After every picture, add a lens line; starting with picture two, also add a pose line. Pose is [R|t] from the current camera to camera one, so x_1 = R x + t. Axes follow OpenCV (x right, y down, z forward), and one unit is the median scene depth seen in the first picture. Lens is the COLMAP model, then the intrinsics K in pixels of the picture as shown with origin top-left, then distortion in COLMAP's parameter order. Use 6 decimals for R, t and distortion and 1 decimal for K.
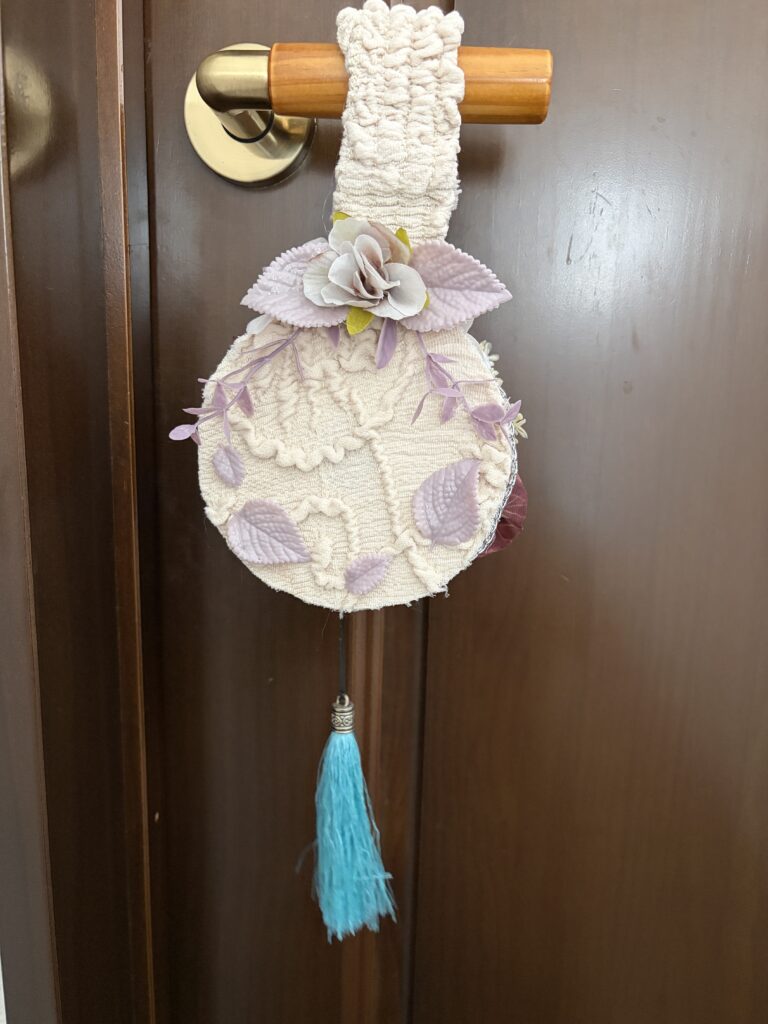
lens RADIAL K [[825.2, 0, 377.7], [0, 825.2, 511.4], [0, 0, 1]] dist [-0.022951, -0.025592]
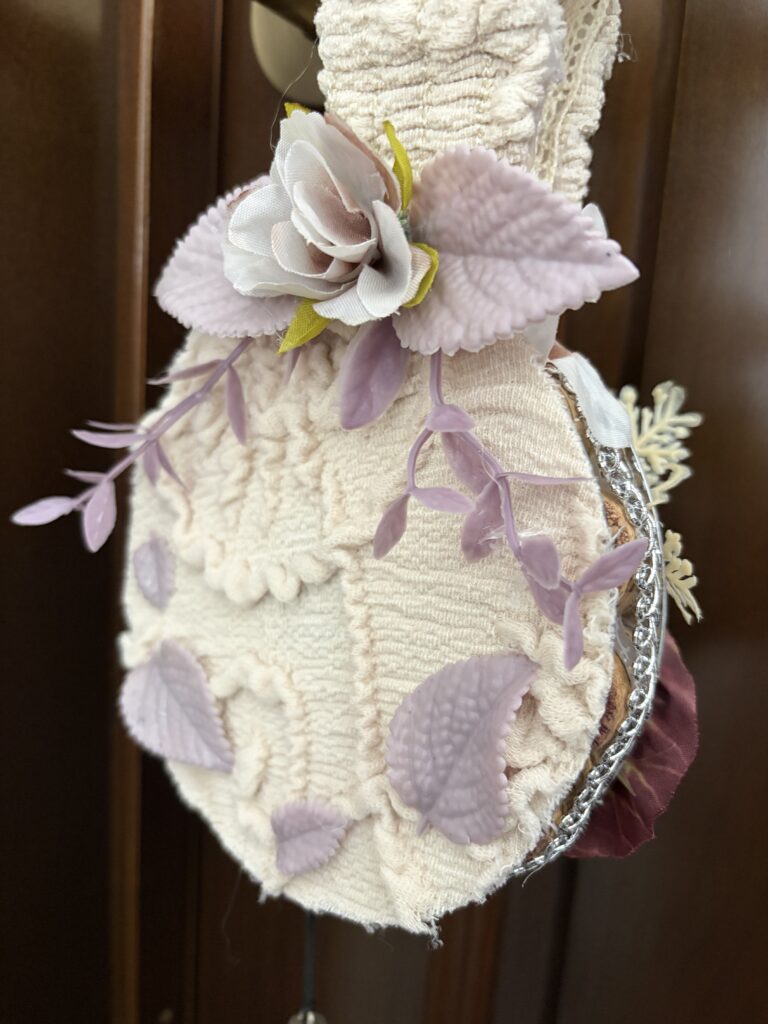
lens RADIAL K [[825.2, 0, 394.9], [0, 825.2, 492.3], [0, 0, 1]] dist [-0.022951, -0.025592]
pose [[0.868549, 0.117911, -0.481373, 0.252985], [-0.140627, 0.989999, -0.011238, -0.134163], [0.475234, 0.077455, 0.876444, 0.594808]]
